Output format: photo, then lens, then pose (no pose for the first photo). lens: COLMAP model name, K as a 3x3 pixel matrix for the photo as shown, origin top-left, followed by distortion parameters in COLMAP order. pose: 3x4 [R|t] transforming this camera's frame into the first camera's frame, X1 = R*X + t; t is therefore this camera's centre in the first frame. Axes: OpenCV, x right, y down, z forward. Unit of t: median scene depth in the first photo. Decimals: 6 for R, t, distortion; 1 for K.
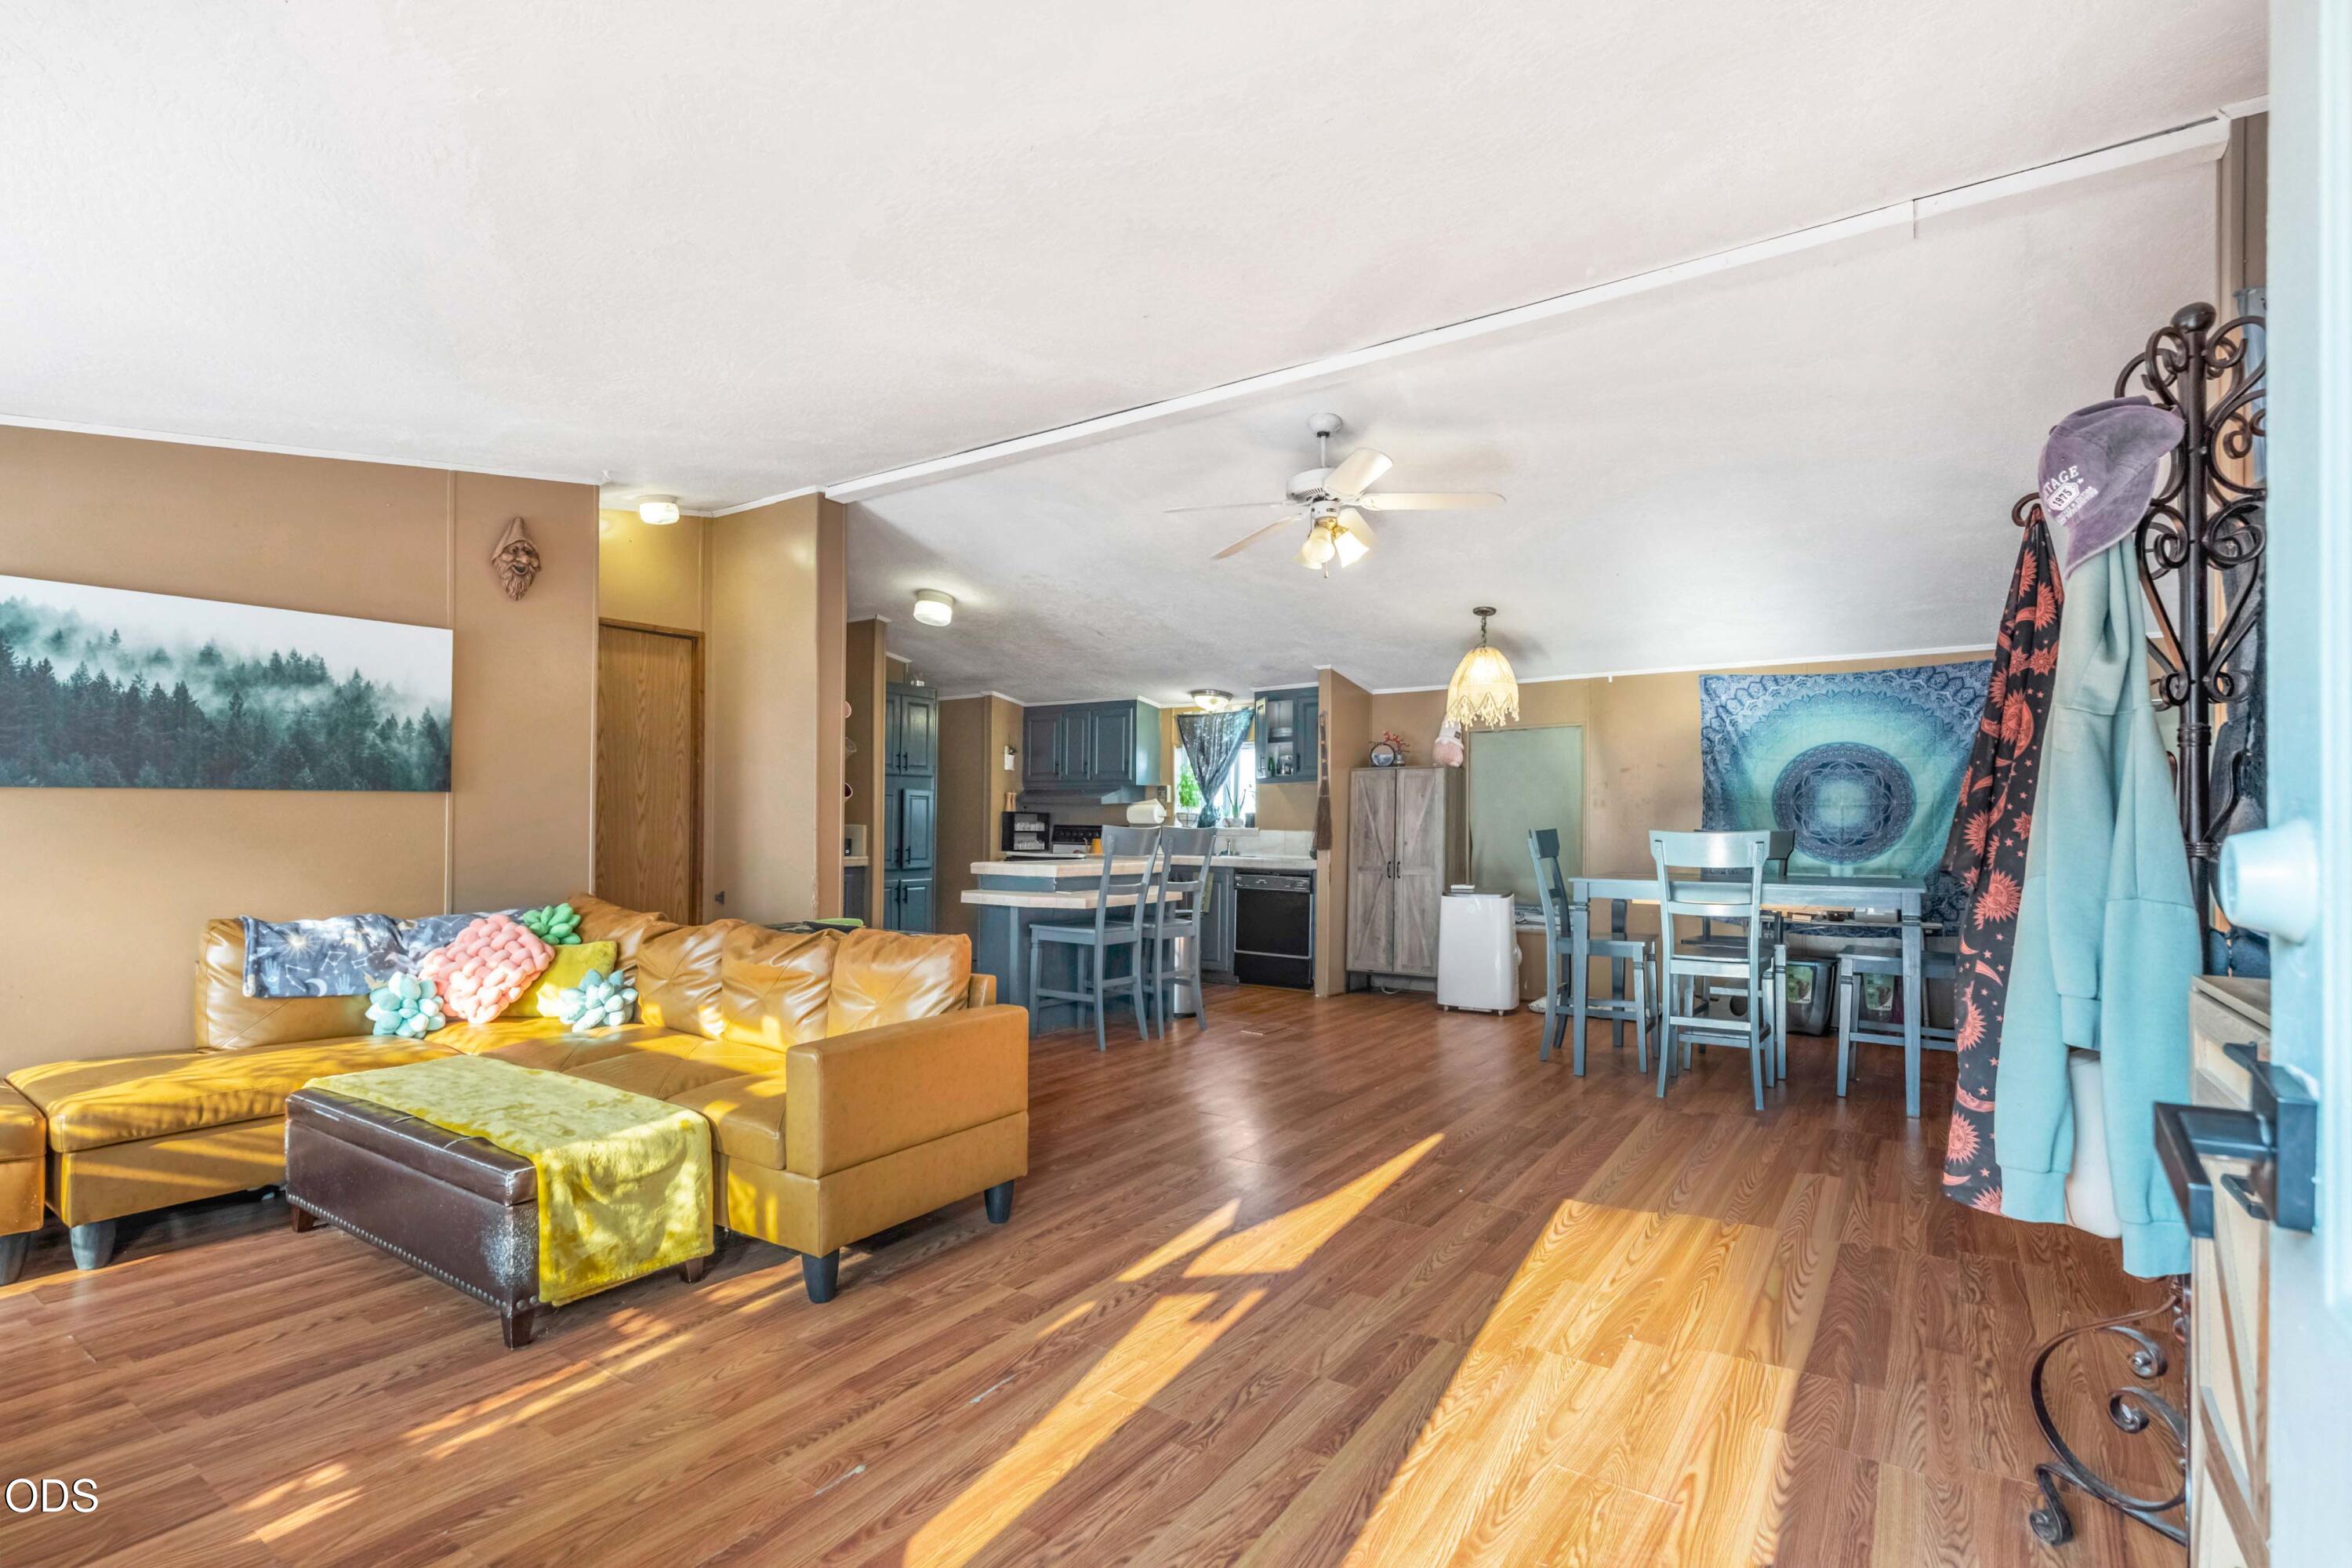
lens RADIAL K [[1109.3, 0, 1174.3], [0, 1109.3, 813.4], [0, 0, 1]] dist [0.000947, 0.000442]
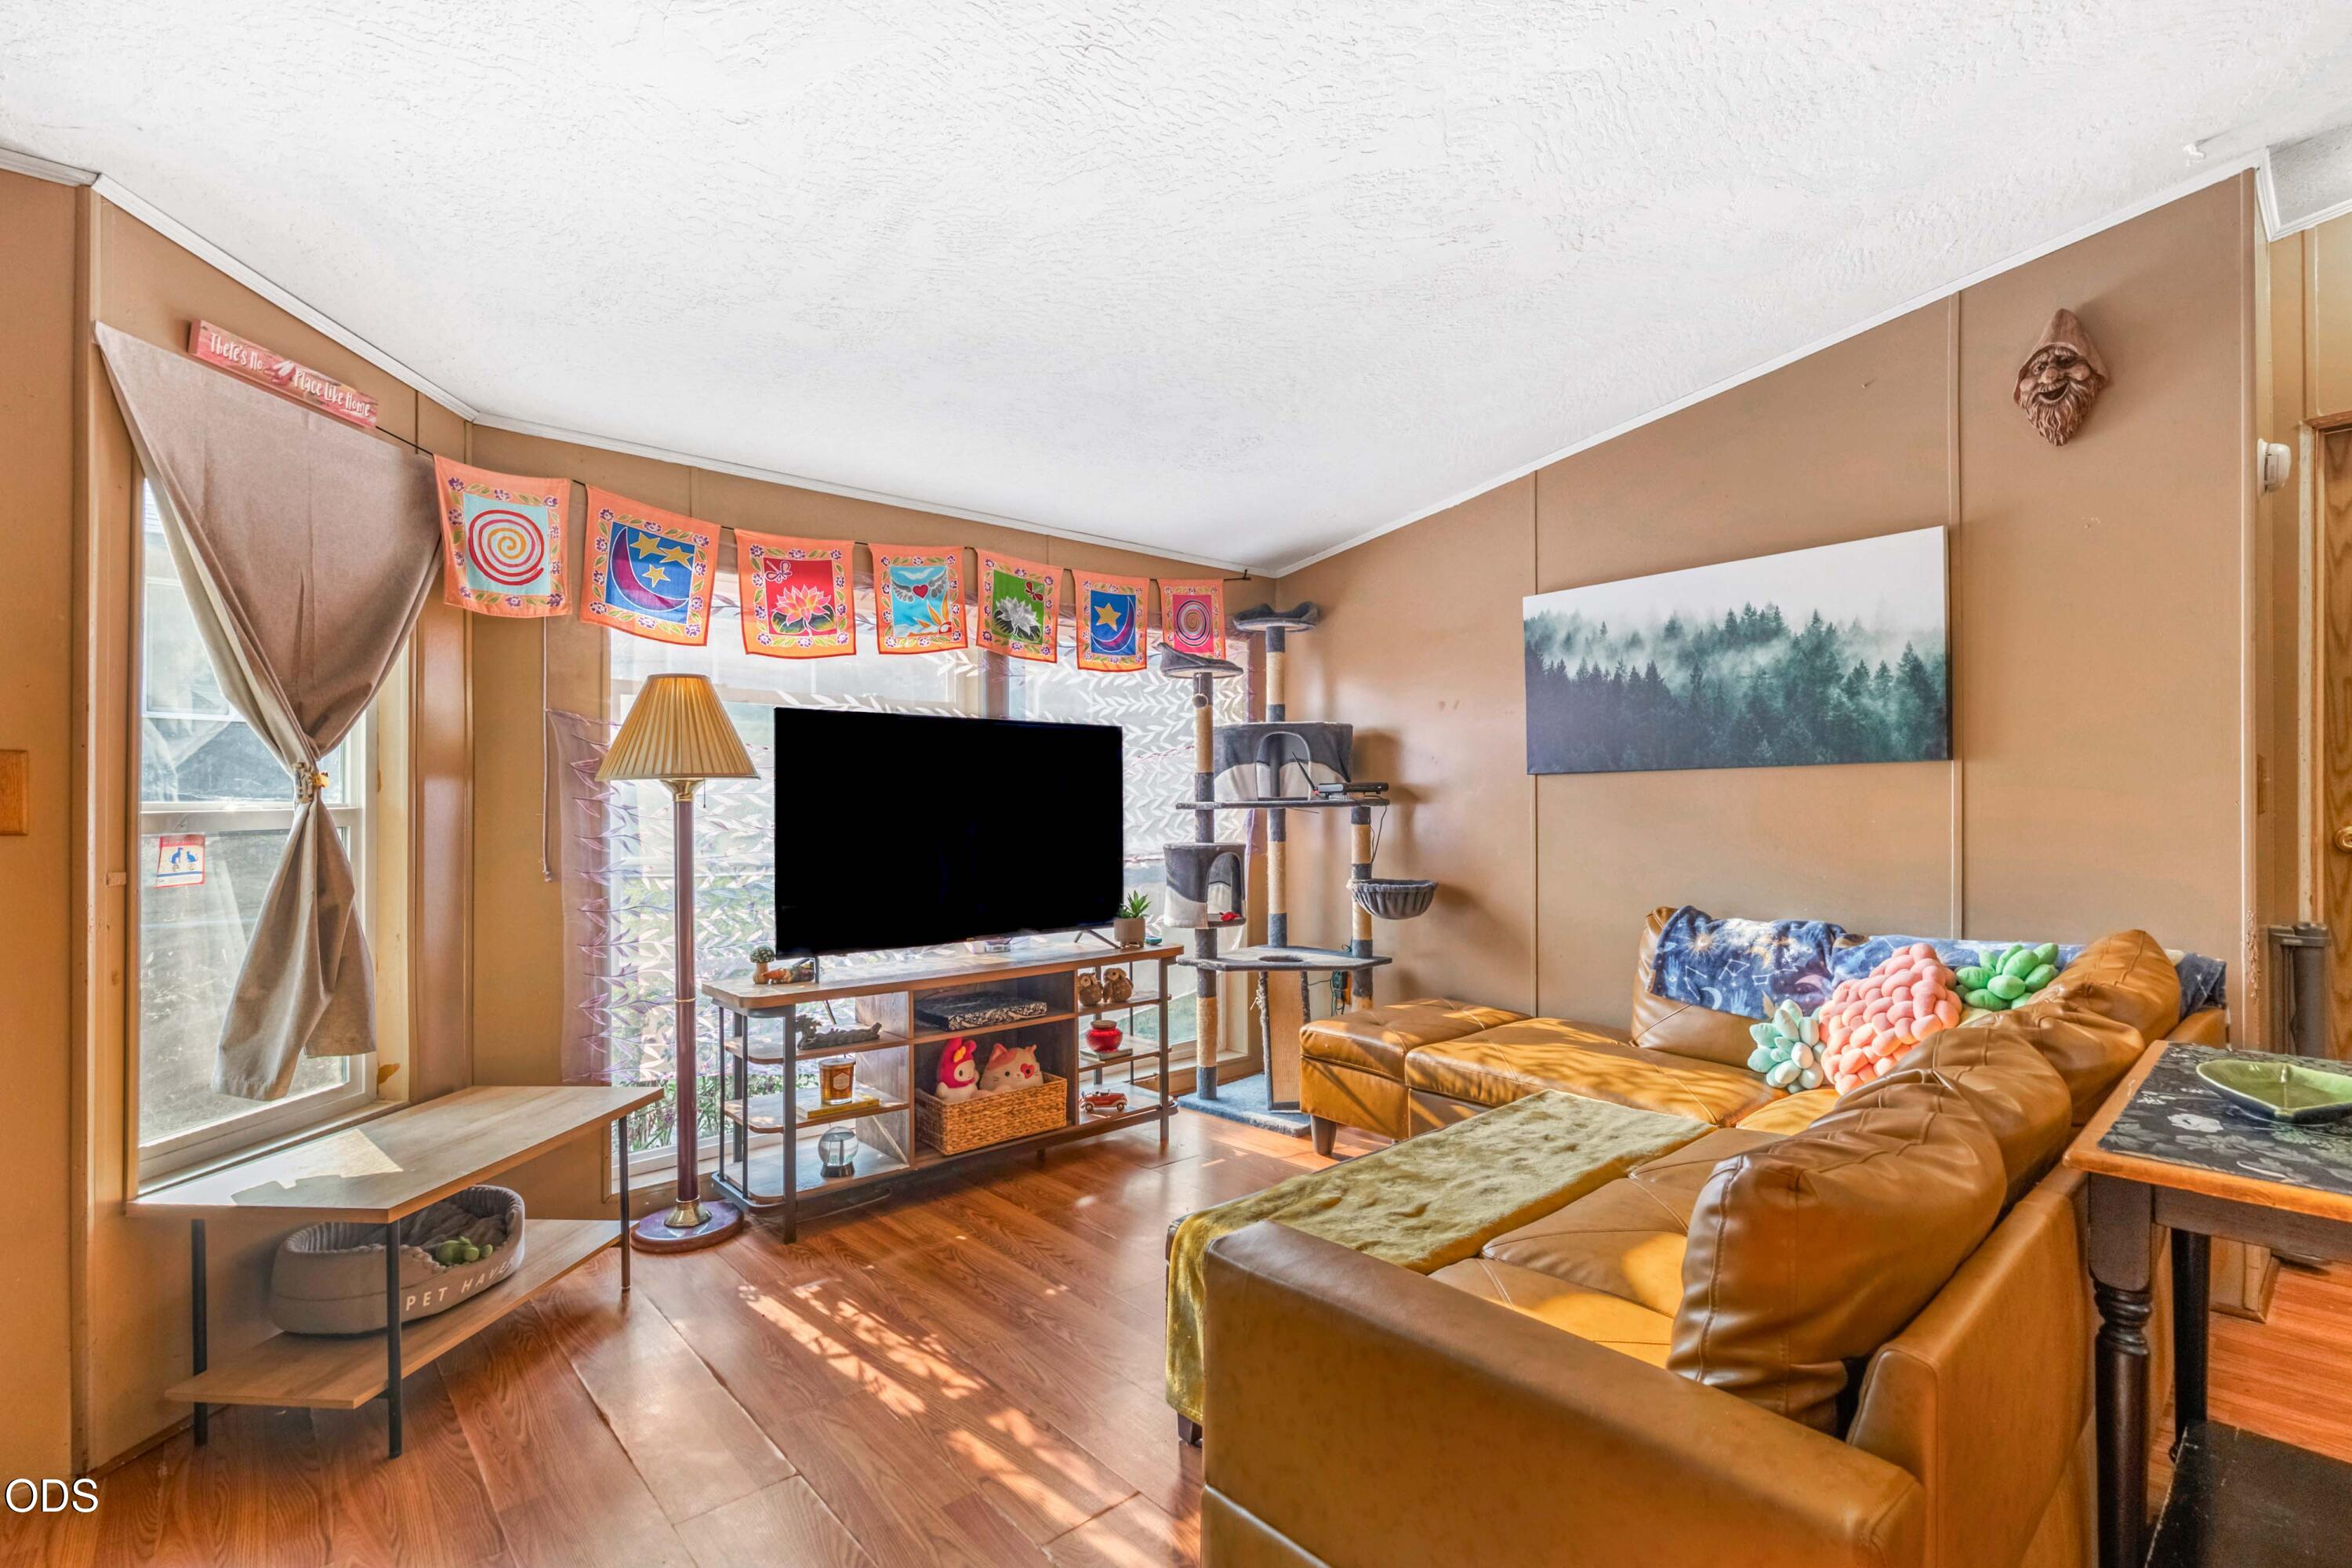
lens RADIAL K [[1079.3, 0, 1170.2], [0, 1079.3, 796.4], [0, 0, 1]] dist [-0.000866, 0.000225]
pose [[-0.238220, -0.007407, -0.971183, 0.119691], [0.009035, 0.999911, -0.009842, 0.005717], [0.971169, -0.011119, -0.238131, 0.728600]]
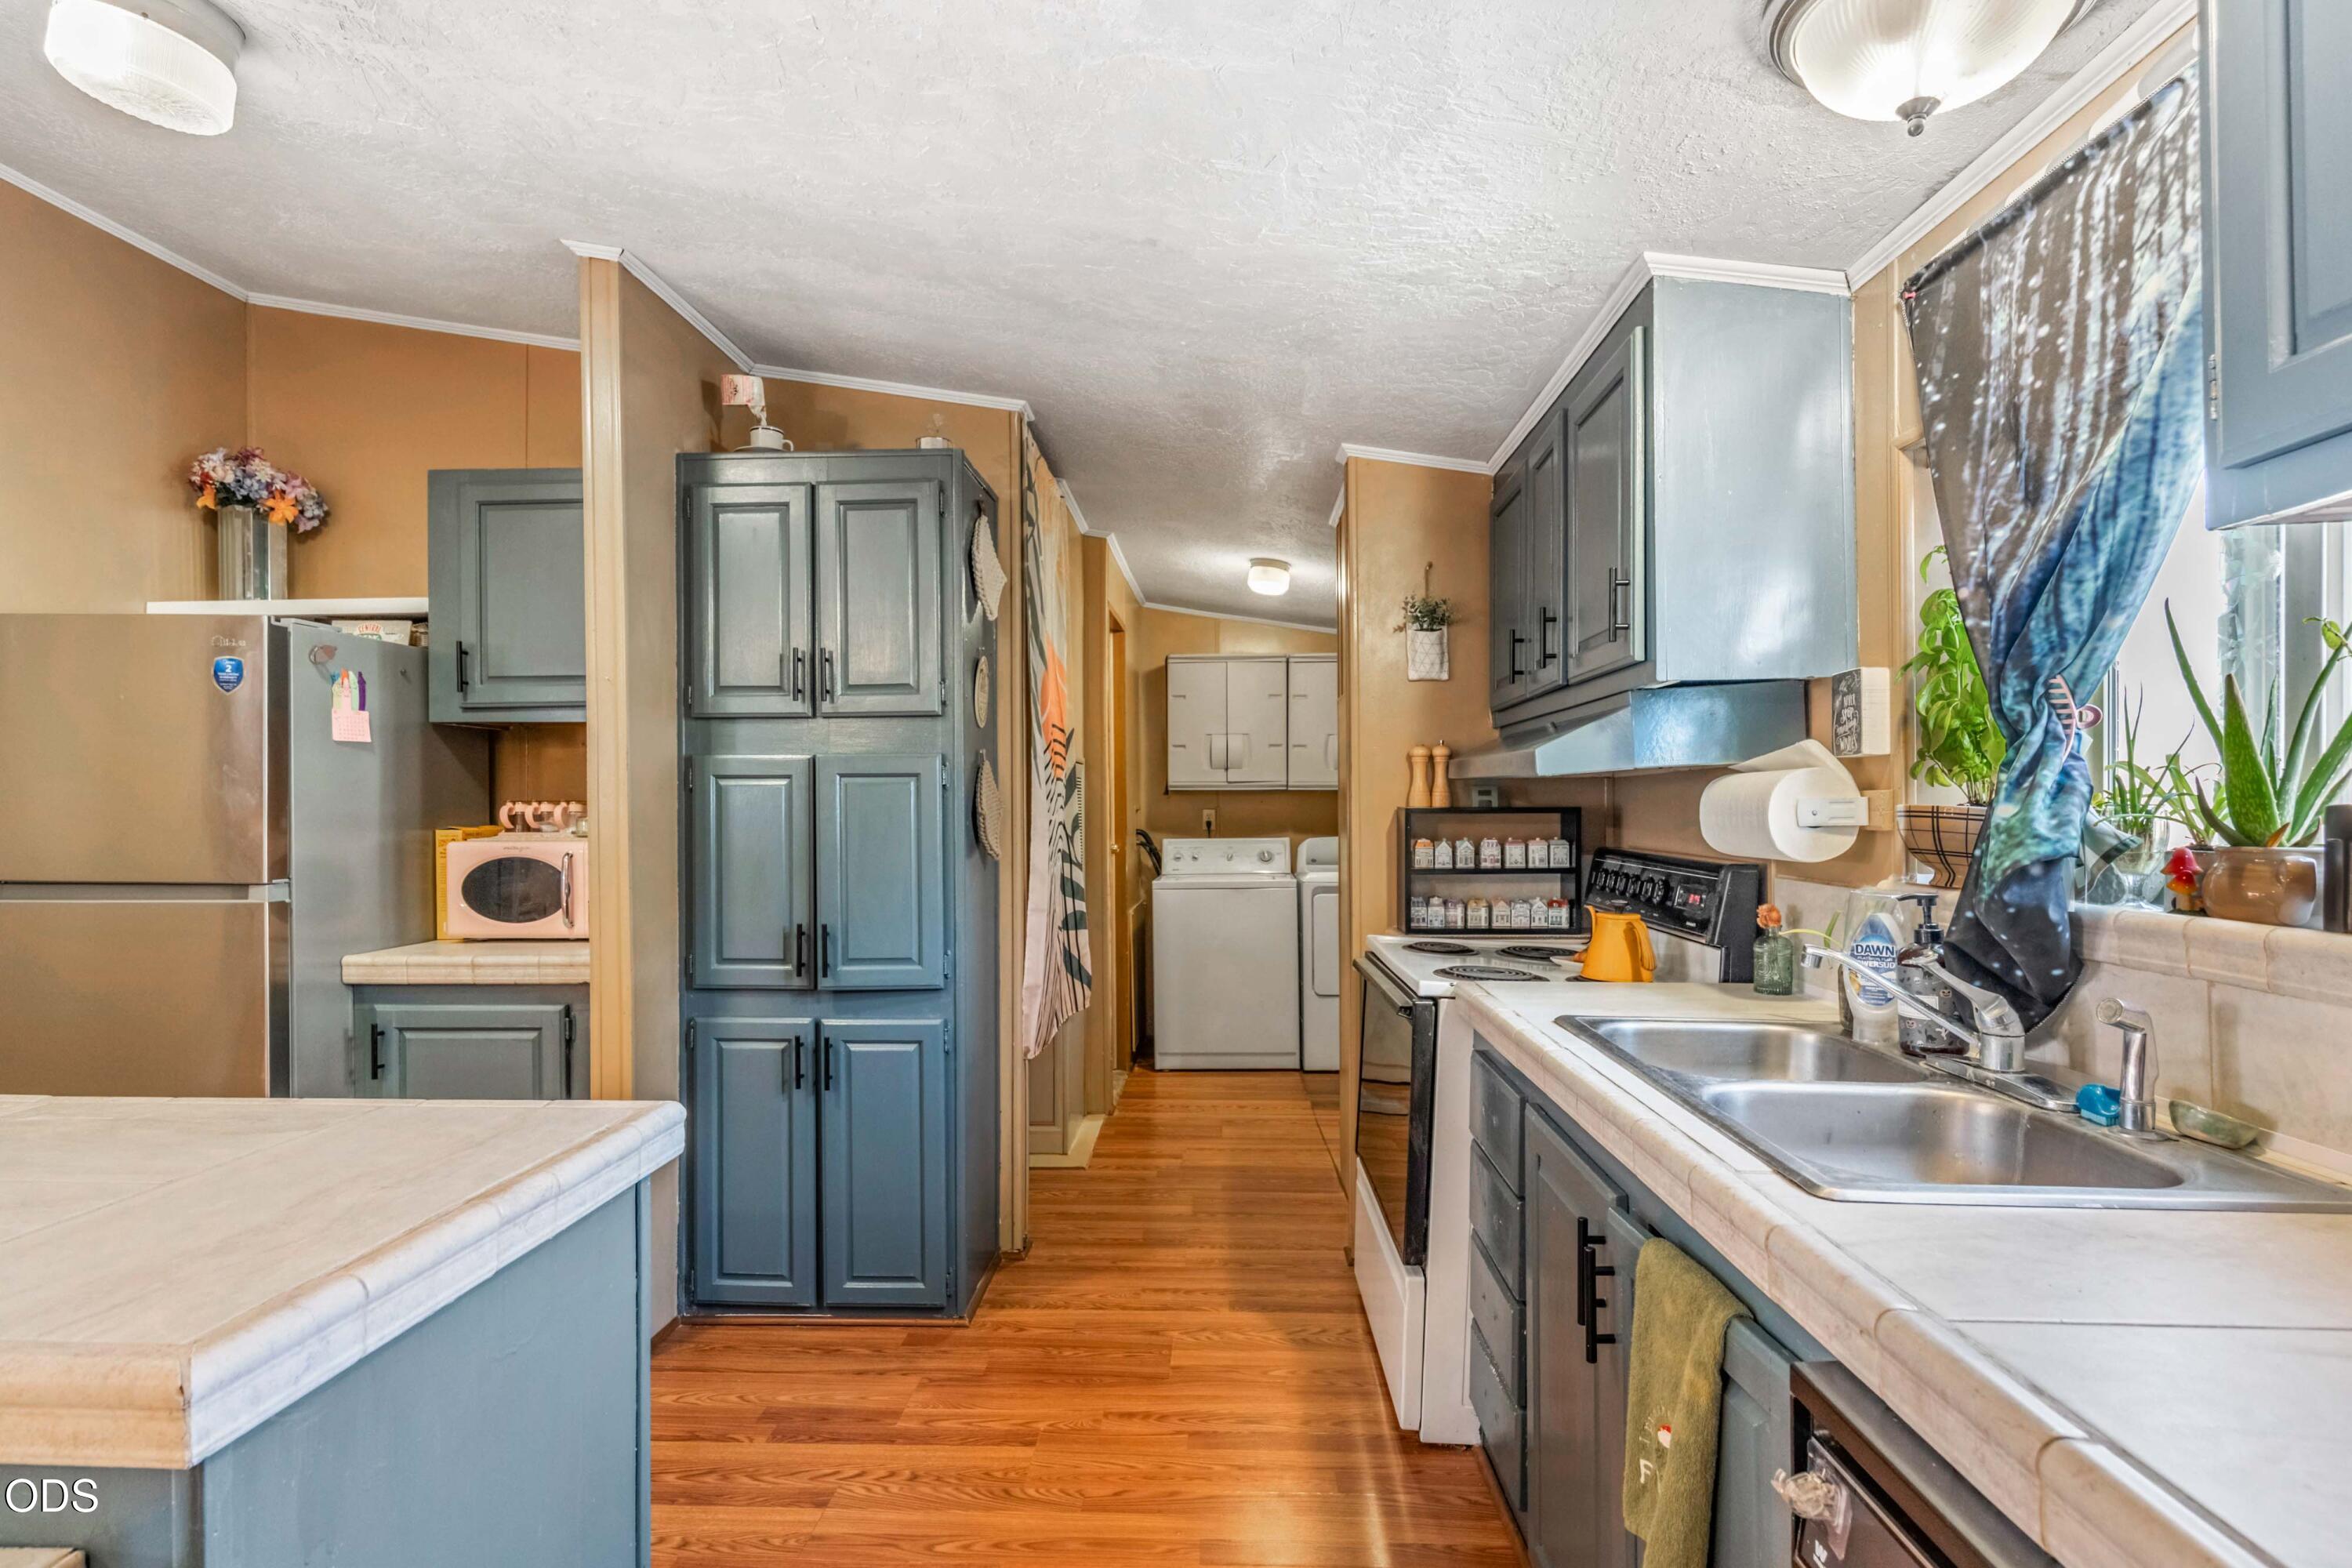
lens RADIAL K [[1143.8, 0, 1176.9], [0, 1143.8, 807.9], [0, 0, 1]] dist [0.000947, -0.000073]
pose [[0.528914, -0.009076, -0.848627, 0.225448], [0.020159, 0.999795, 0.001871, -0.008358], [0.848436, -0.018097, 0.528988, 1.773220]]
